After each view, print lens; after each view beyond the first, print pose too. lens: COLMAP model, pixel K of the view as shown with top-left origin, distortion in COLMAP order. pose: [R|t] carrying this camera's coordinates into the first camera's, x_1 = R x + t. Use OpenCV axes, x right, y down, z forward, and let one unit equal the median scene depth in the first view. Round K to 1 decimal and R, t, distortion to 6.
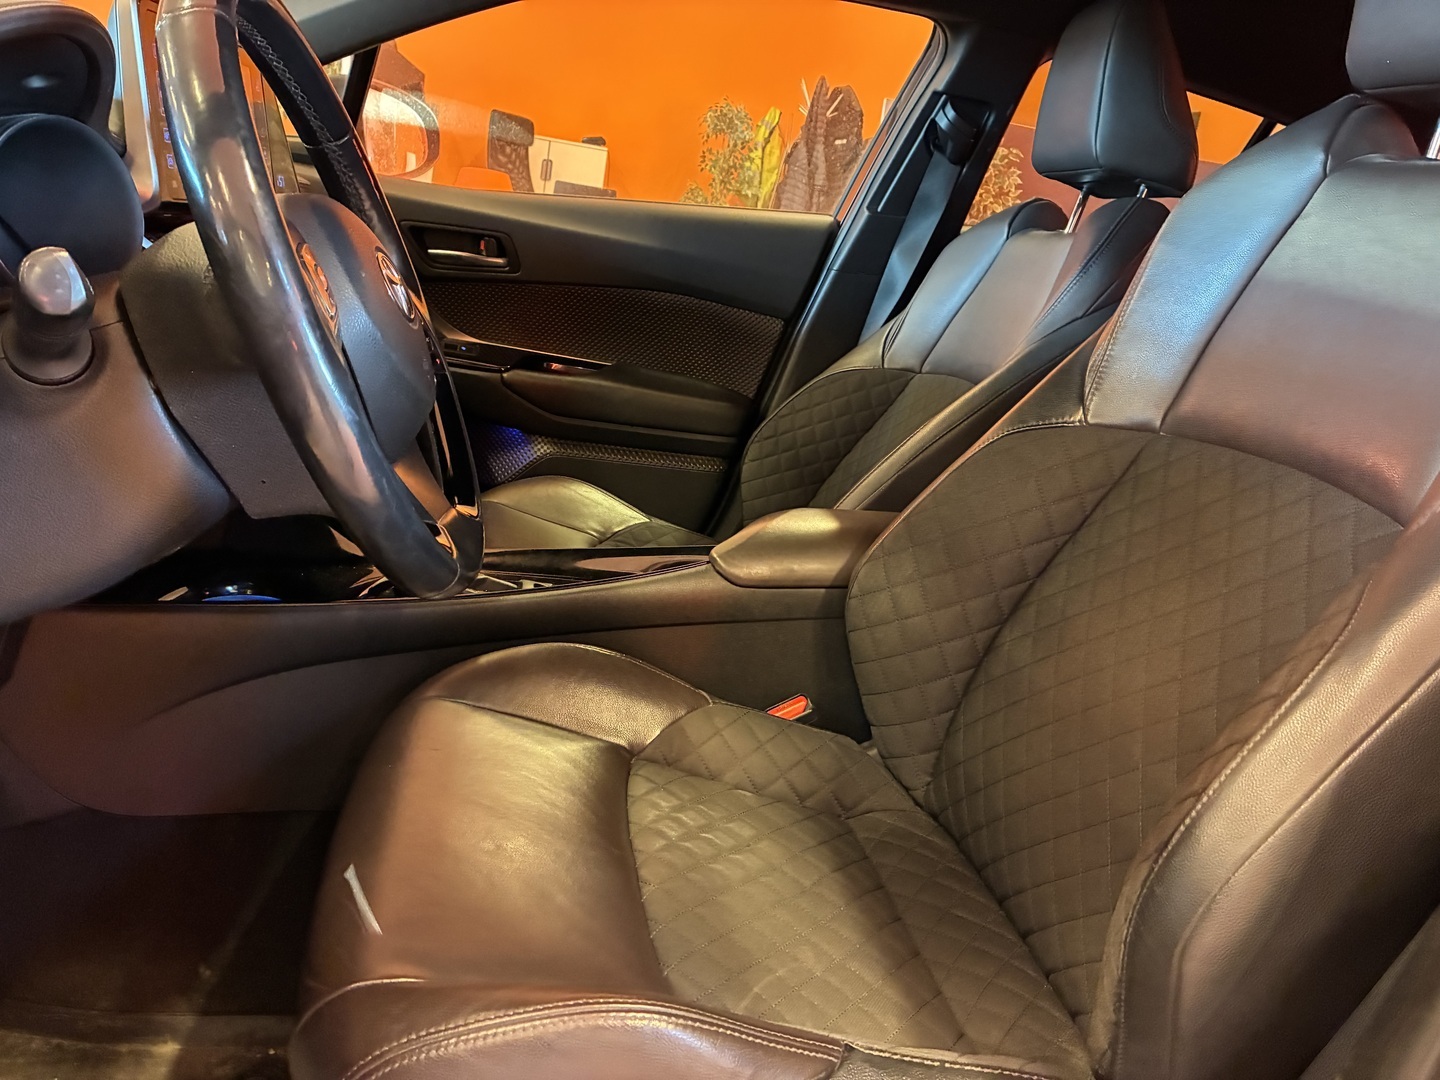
lens RADIAL K [[1118.1, 0, 723.2], [0, 1118.1, 541.6], [0, 0, 1]] dist [0.034129, -0.054697]
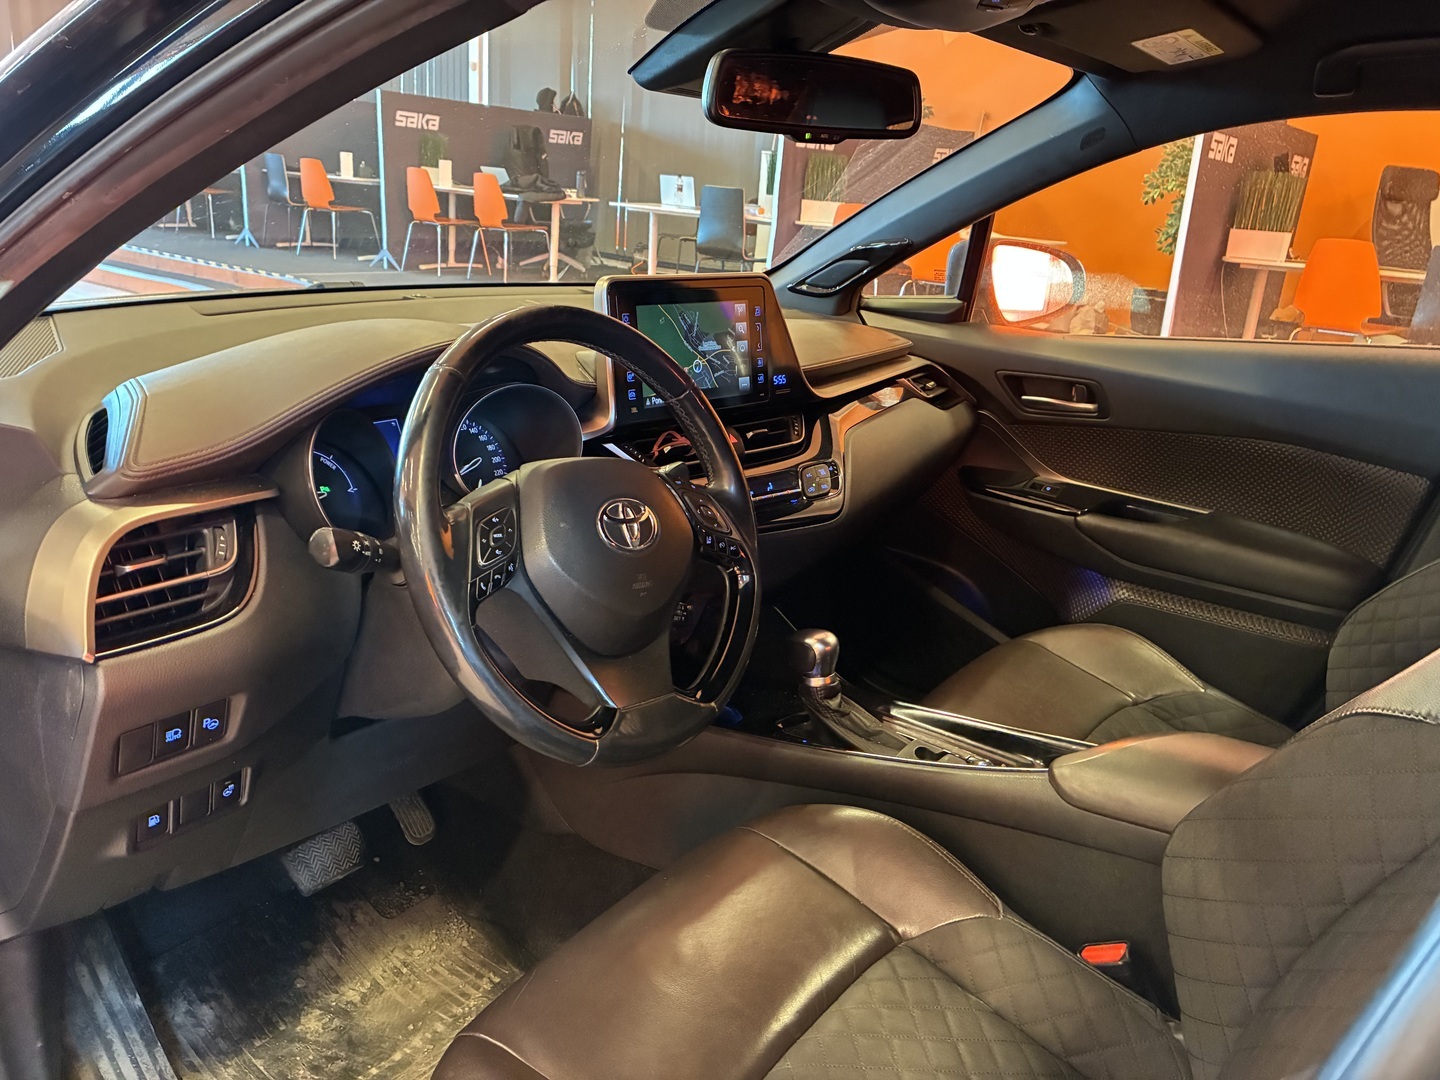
lens RADIAL K [[1118.1, 0, 724.7], [0, 1118.1, 544.9], [0, 0, 1]] dist [0.034129, -0.054697]
pose [[0.701464, 0.112564, -0.703759, 0.294264], [-0.138213, 0.990188, 0.020615, -0.102323], [0.699175, 0.082808, 0.710139, 0.064475]]
